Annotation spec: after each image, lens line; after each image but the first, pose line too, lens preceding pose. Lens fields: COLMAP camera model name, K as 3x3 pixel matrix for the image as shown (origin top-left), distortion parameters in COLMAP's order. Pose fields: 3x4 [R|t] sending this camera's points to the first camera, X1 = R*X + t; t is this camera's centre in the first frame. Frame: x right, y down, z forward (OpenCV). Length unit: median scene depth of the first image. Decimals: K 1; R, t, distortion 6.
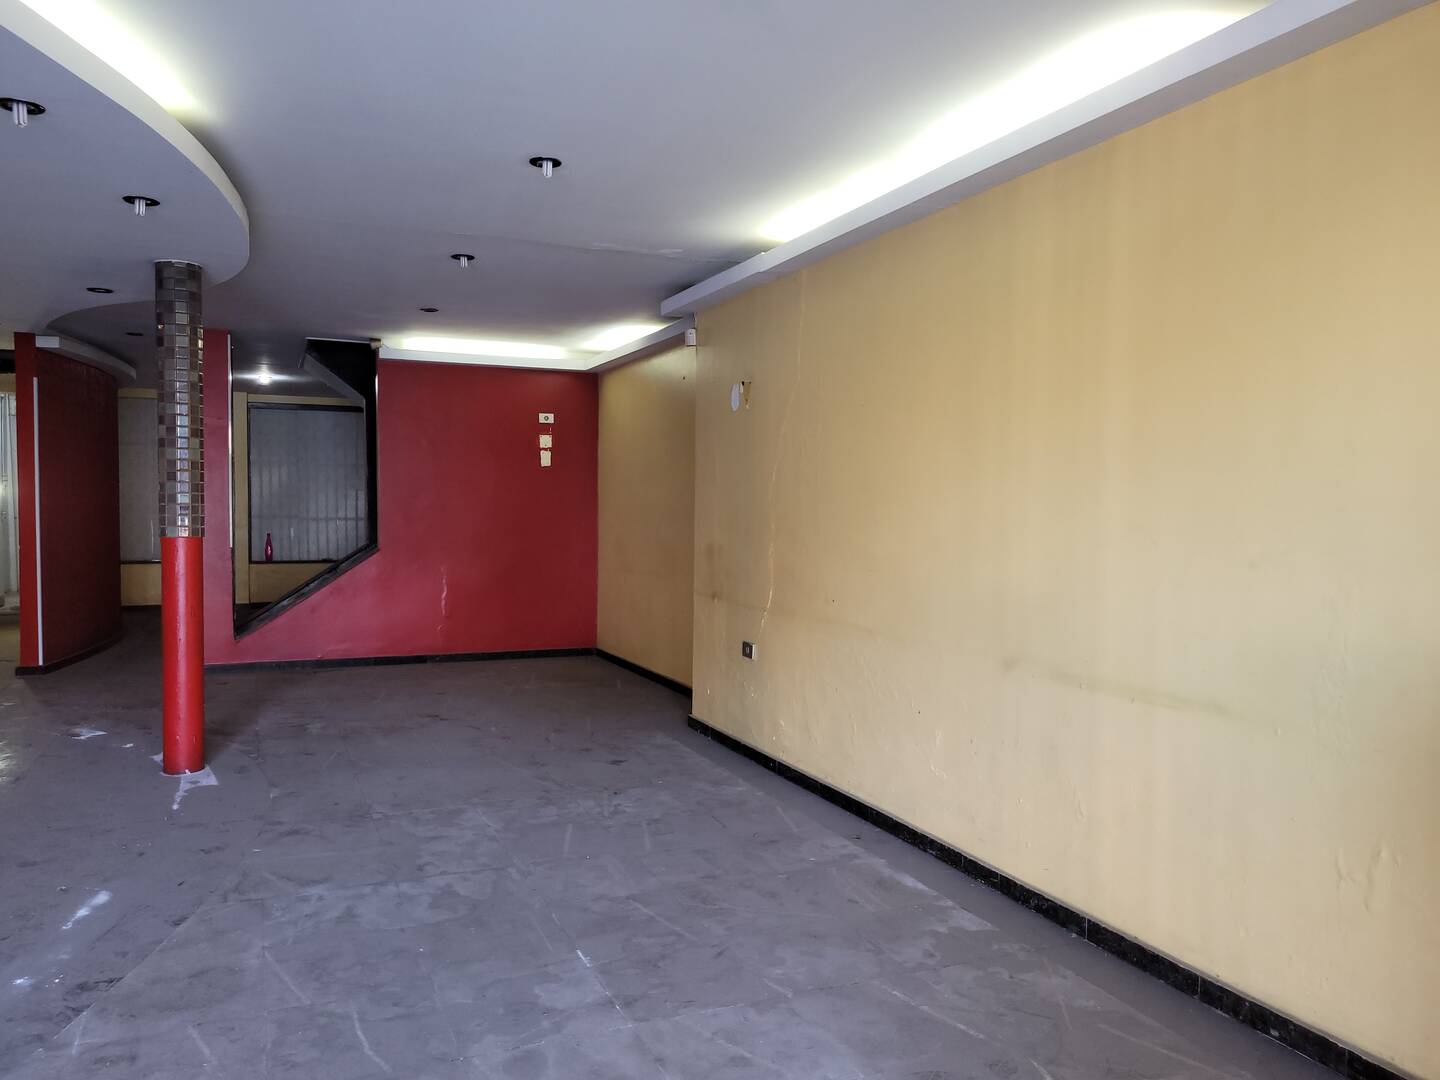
lens RADIAL K [[1084.0, 0, 706.1], [0, 1084.0, 545.3], [0, 0, 1]] dist [0.048976, -0.037834]
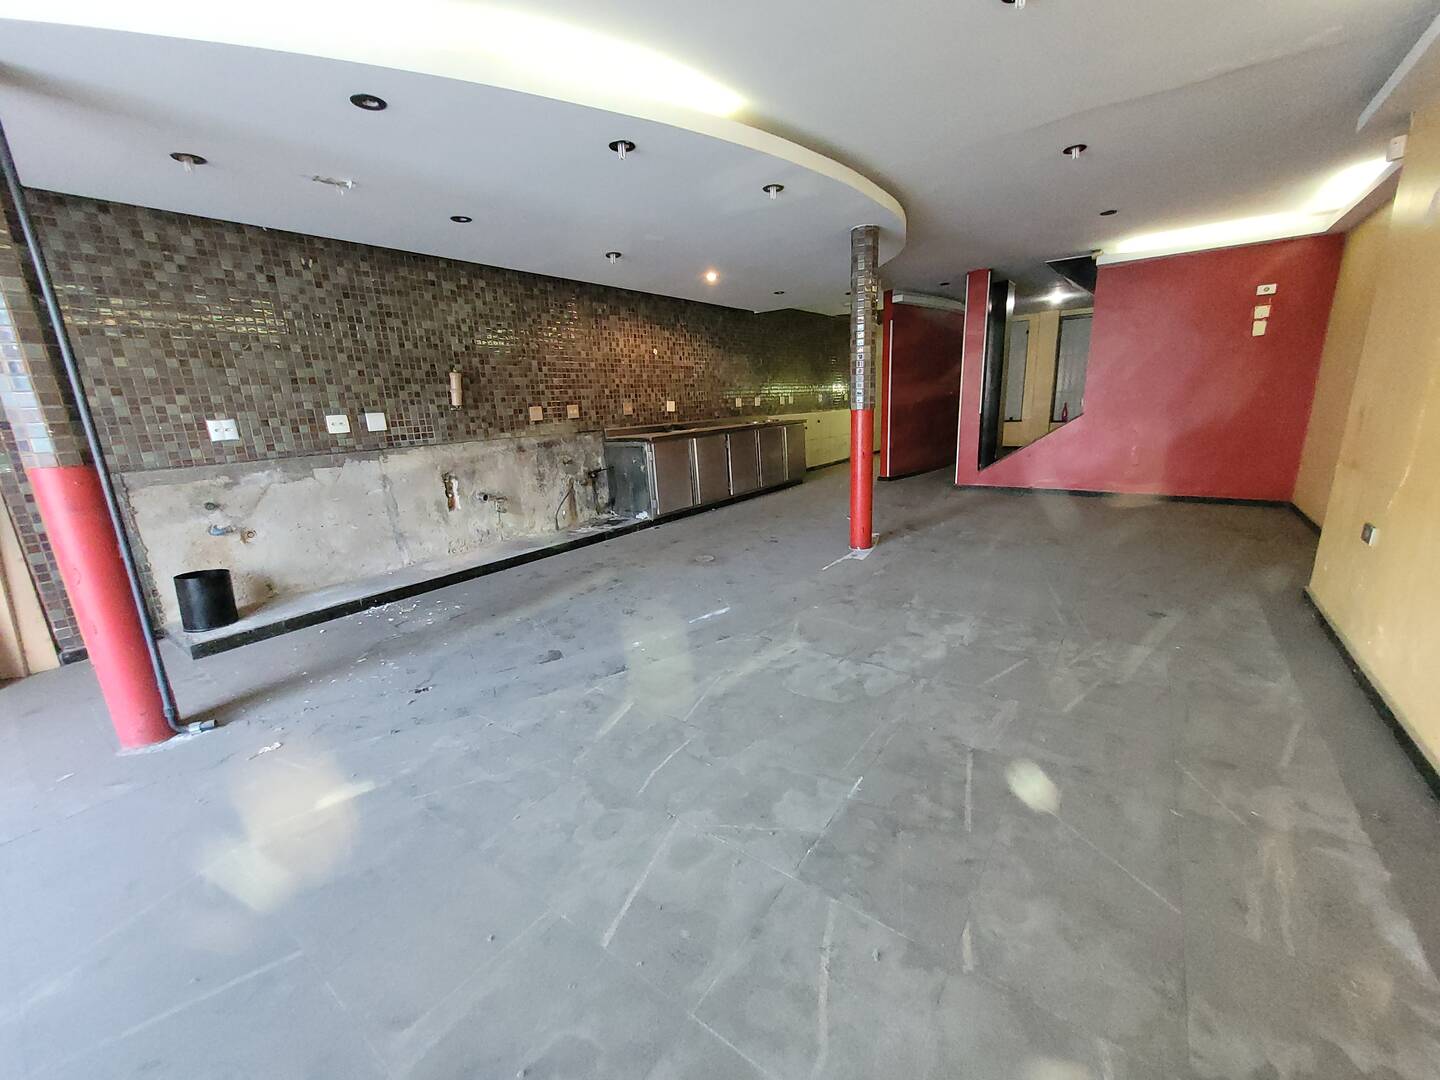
lens RADIAL K [[562.2, 0, 729.1], [0, 562.2, 539.9], [0, 0, 1]] dist [0.000775, -0.000631]
pose [[0.518719, 0.177767, -0.836259, 0.177558], [0.014326, 0.976199, 0.216401, -0.001411], [0.854824, -0.124232, 0.503827, 0.420096]]
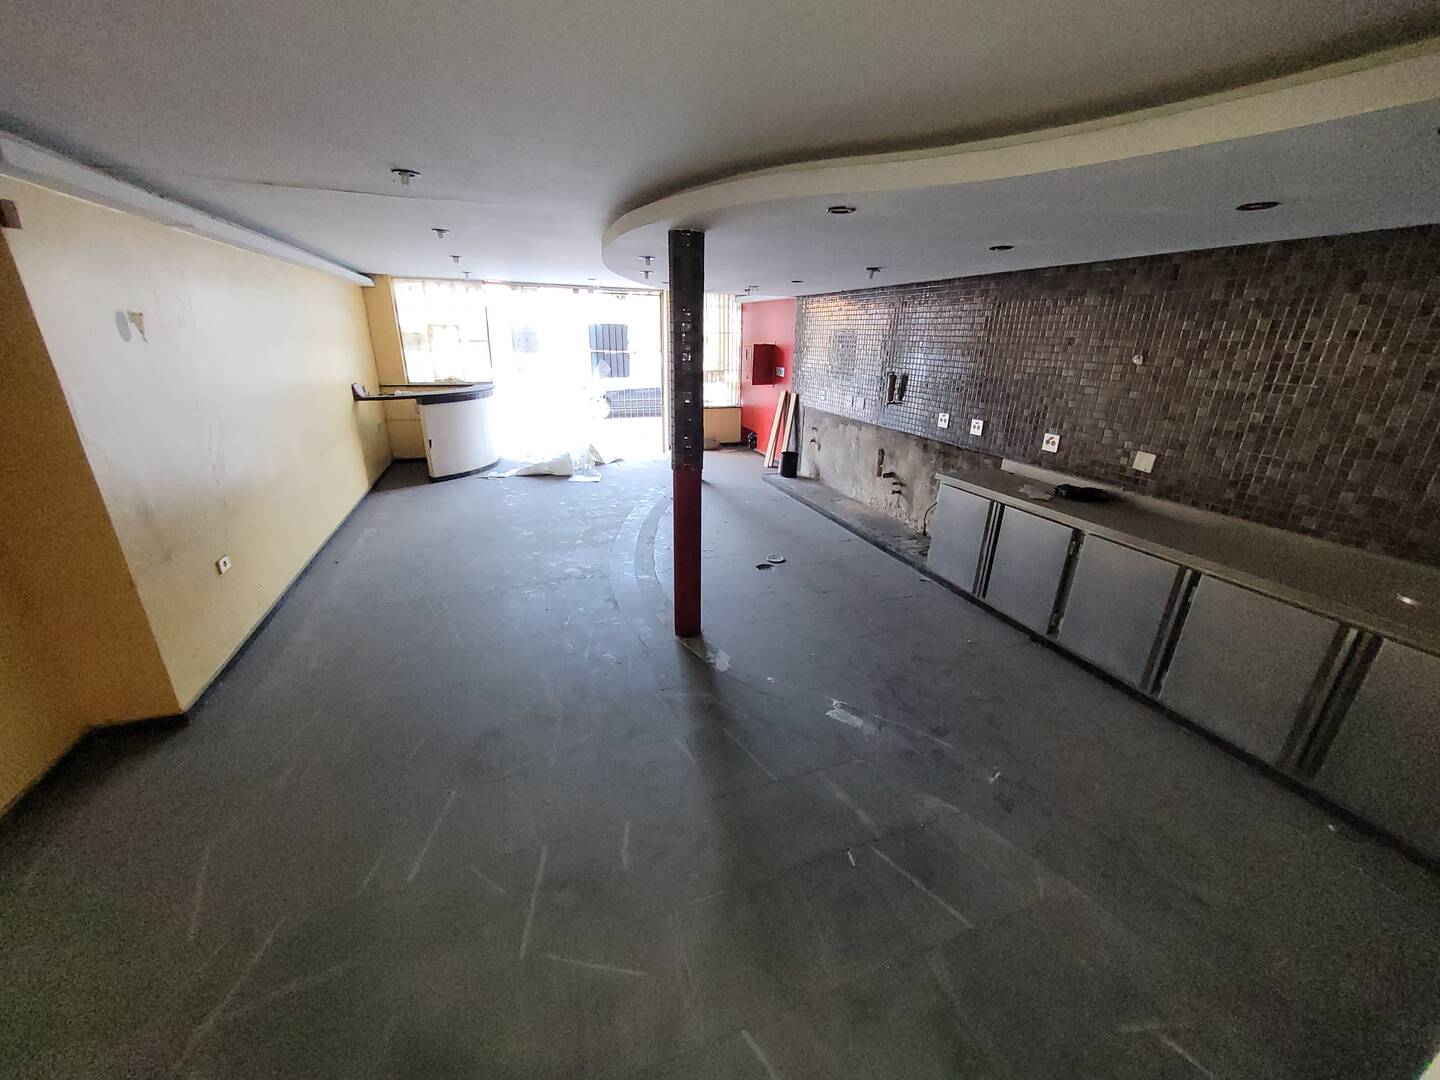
lens RADIAL K [[562.2, 0, 728.6], [0, 562.2, 534.4], [0, 0, 1]] dist [0.000775, -0.000631]
pose [[-0.998919, -0.041039, 0.021824, -0.607597], [-0.030157, 0.929501, 0.367585, -0.198301], [-0.035371, 0.366529, -0.929734, 1.822231]]
